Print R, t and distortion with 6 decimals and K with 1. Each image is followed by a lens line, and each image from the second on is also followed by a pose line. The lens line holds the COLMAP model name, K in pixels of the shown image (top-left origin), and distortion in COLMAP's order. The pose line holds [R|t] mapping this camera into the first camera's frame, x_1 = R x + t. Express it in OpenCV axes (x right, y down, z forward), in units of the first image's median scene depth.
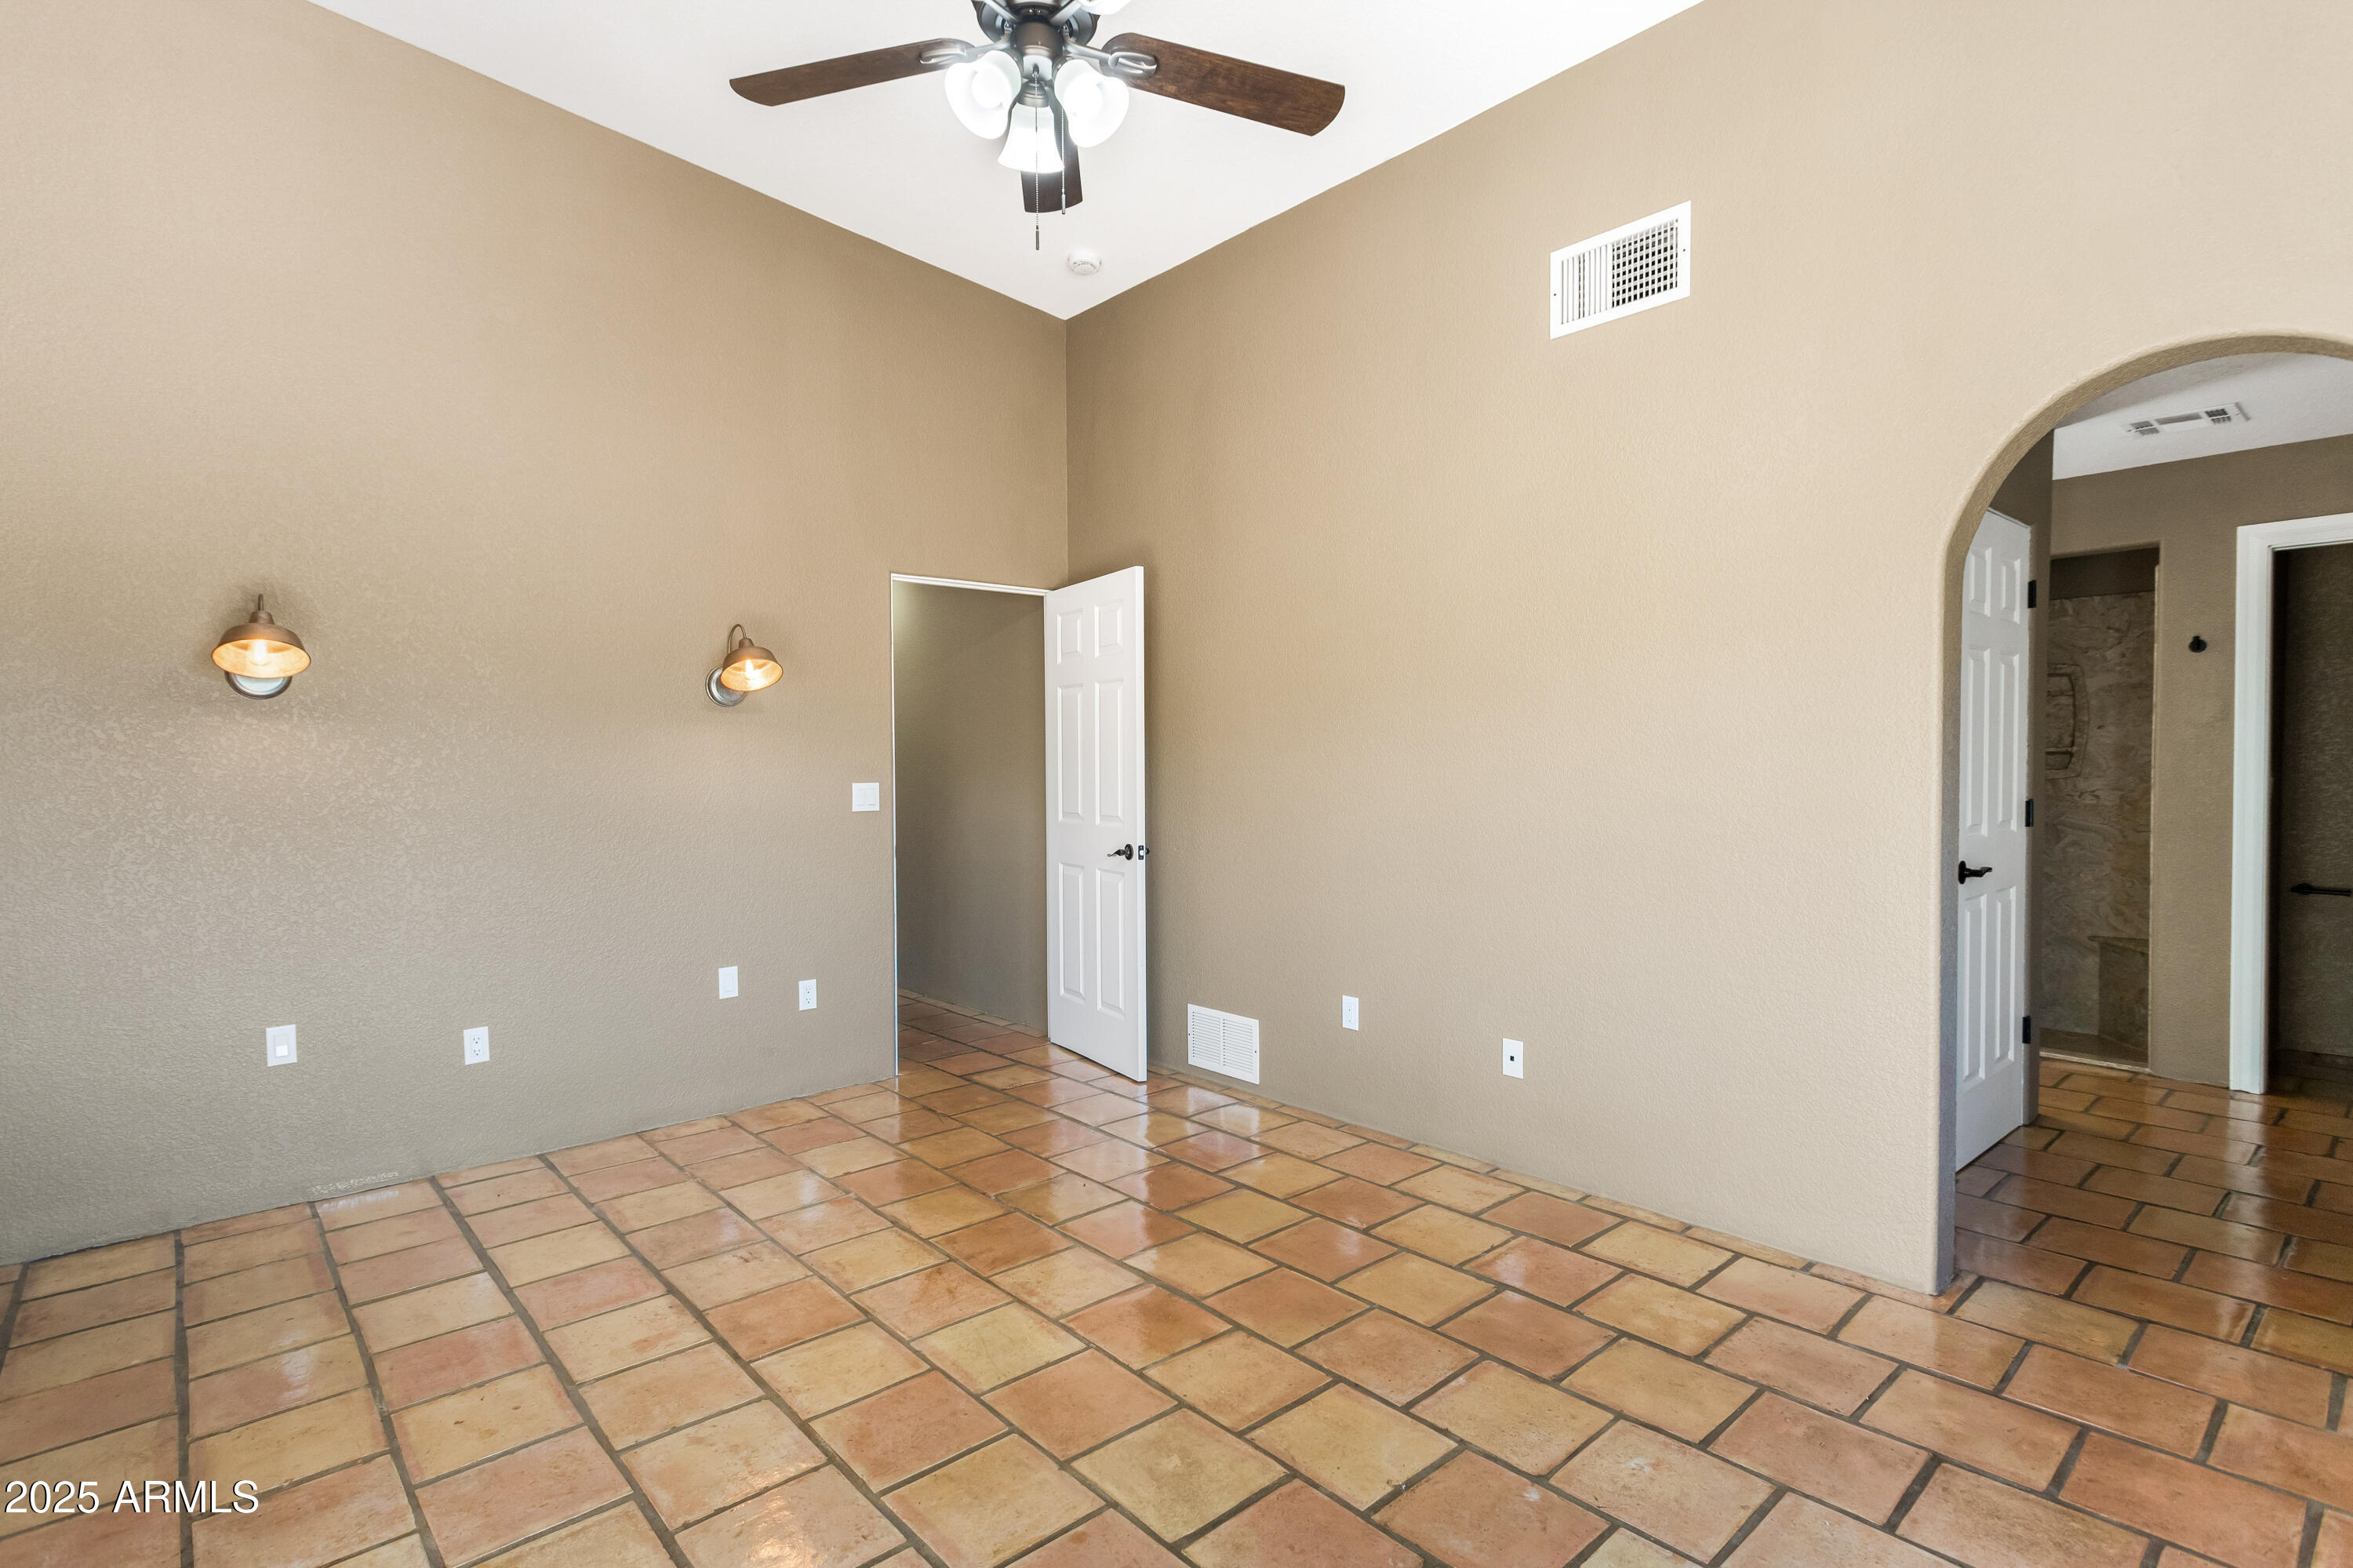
lens RADIAL K [[1160.5, 0, 1170.3], [0, 1160.5, 785.6], [0, 0, 1]] dist [-0.003631, 0.001301]
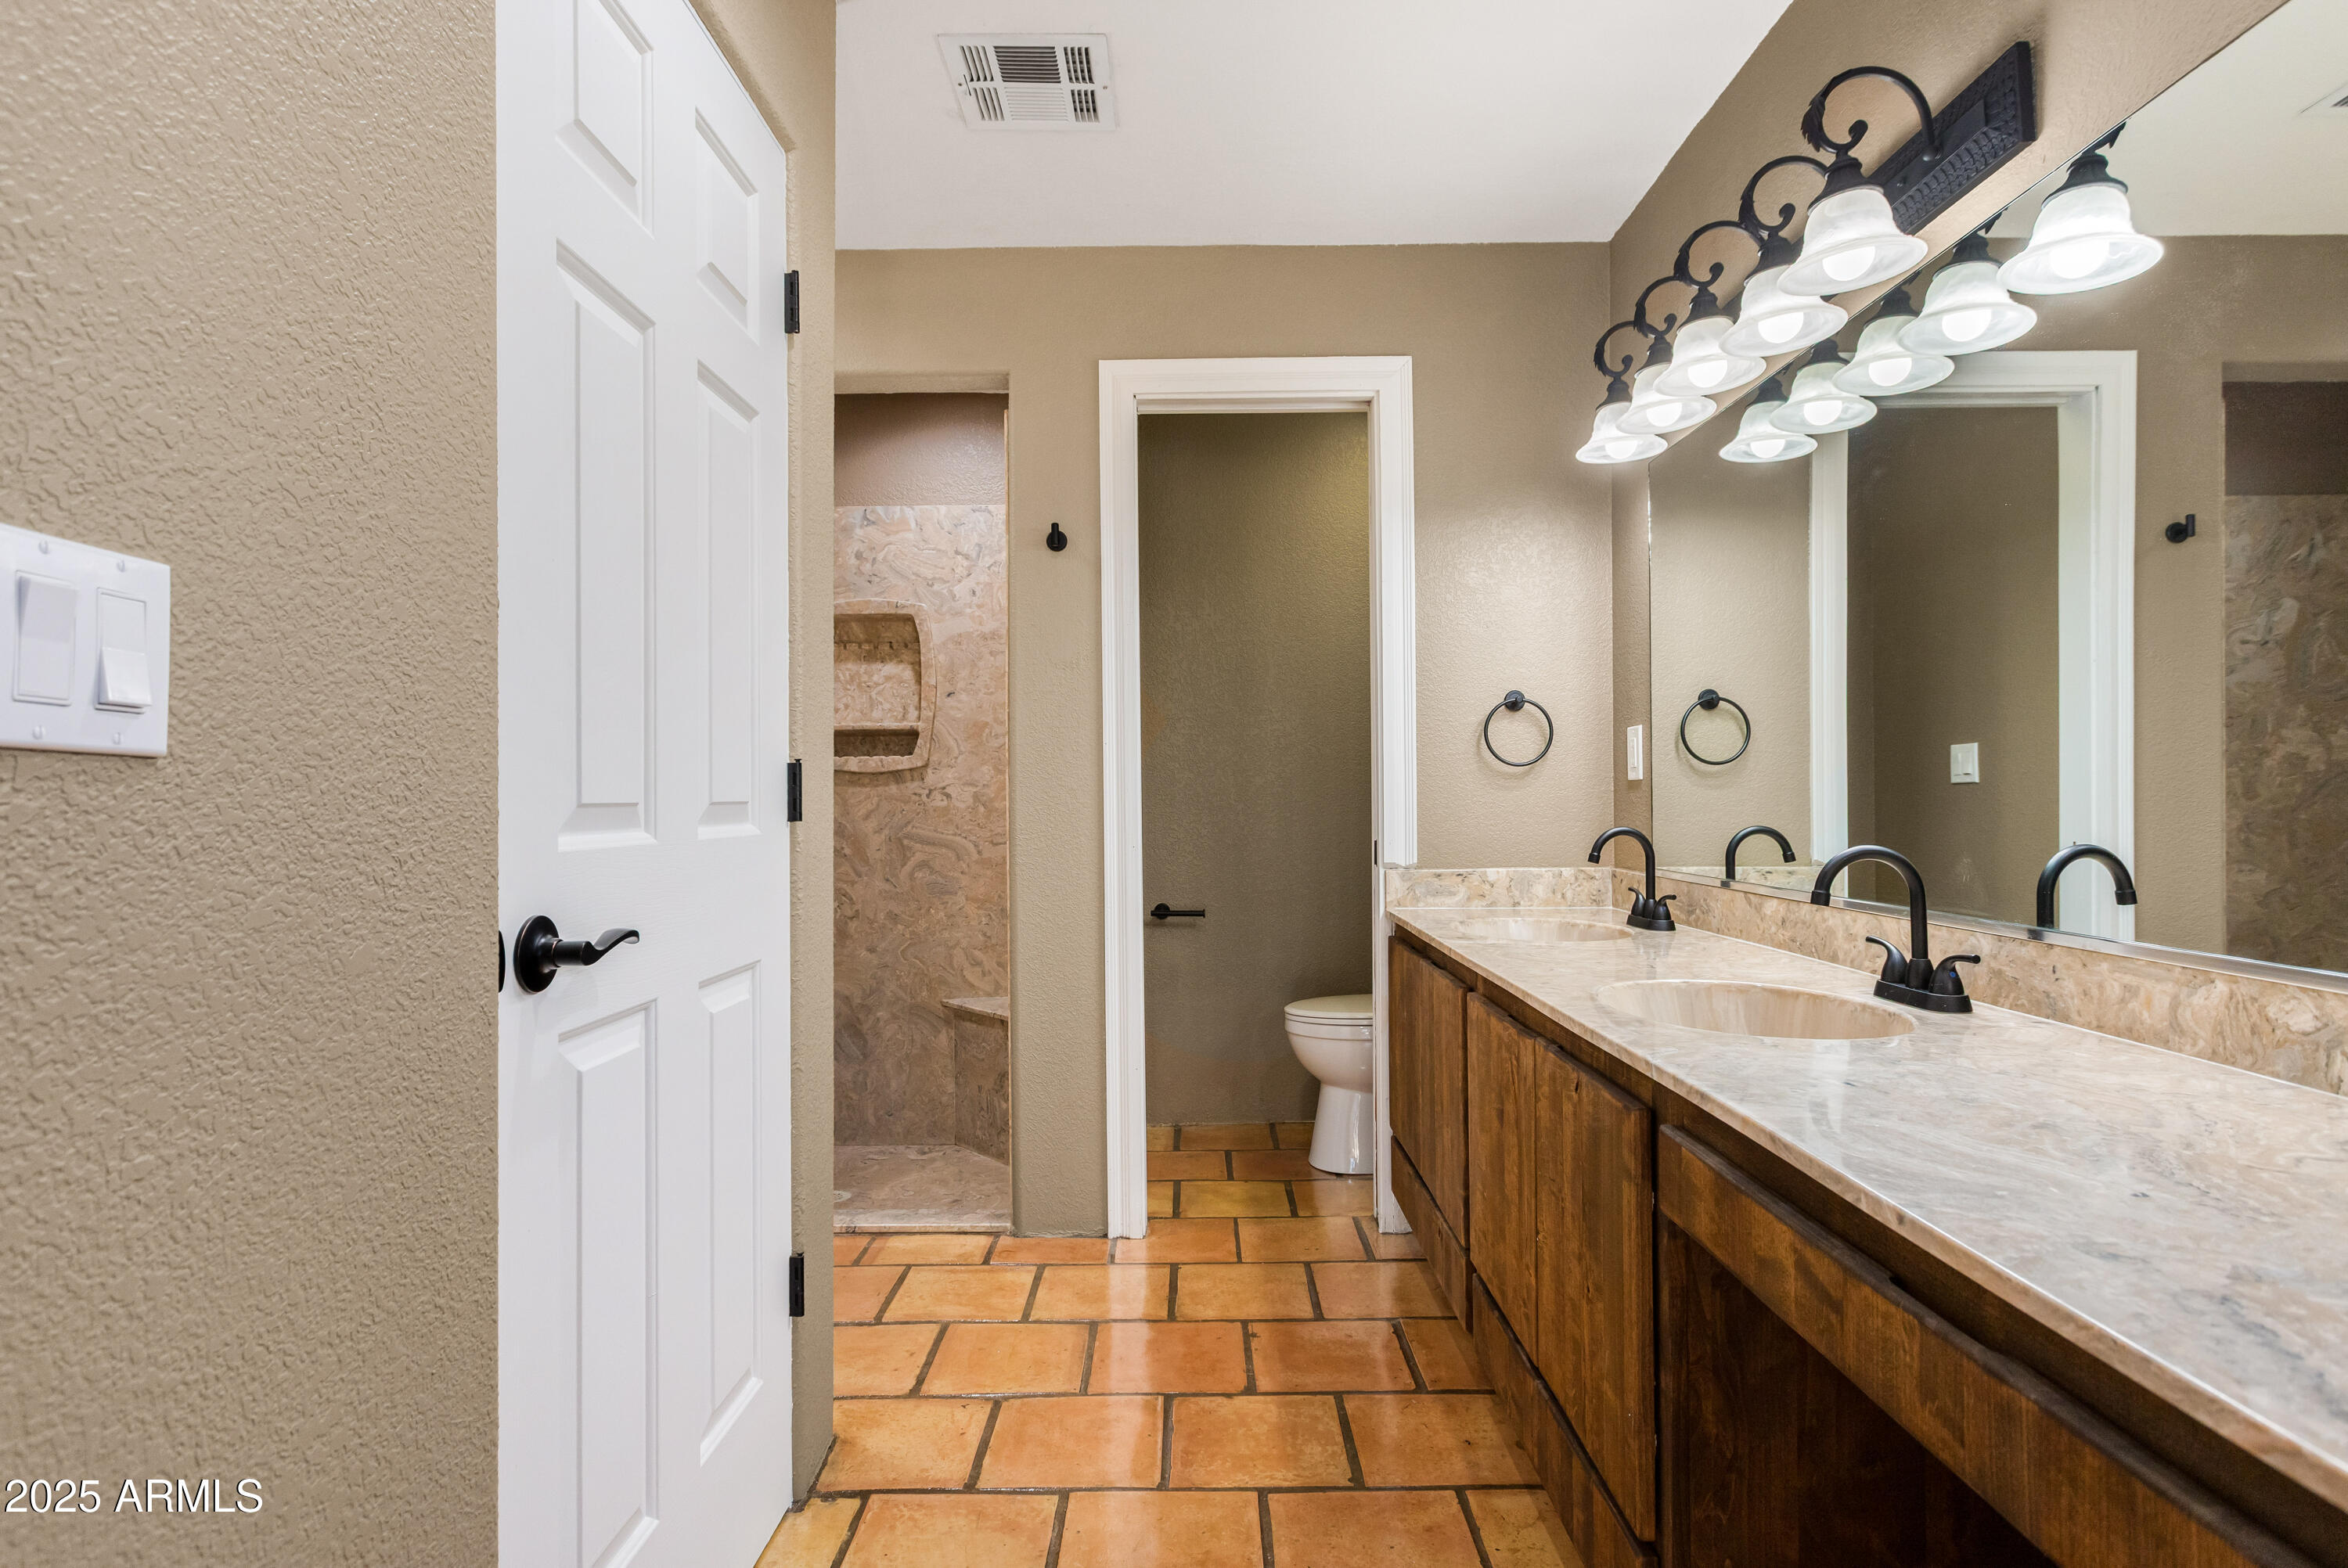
lens RADIAL K [[1157.9, 0, 1177.7], [0, 1157.9, 791.5], [0, 0, 1]] dist [-0.003631, 0.001301]
pose [[0.671489, 0.004889, 0.740998, 0.388048], [0.020135, 0.999489, -0.024840, 0.027637], [-0.740741, 0.031600, 0.671047, 0.444253]]
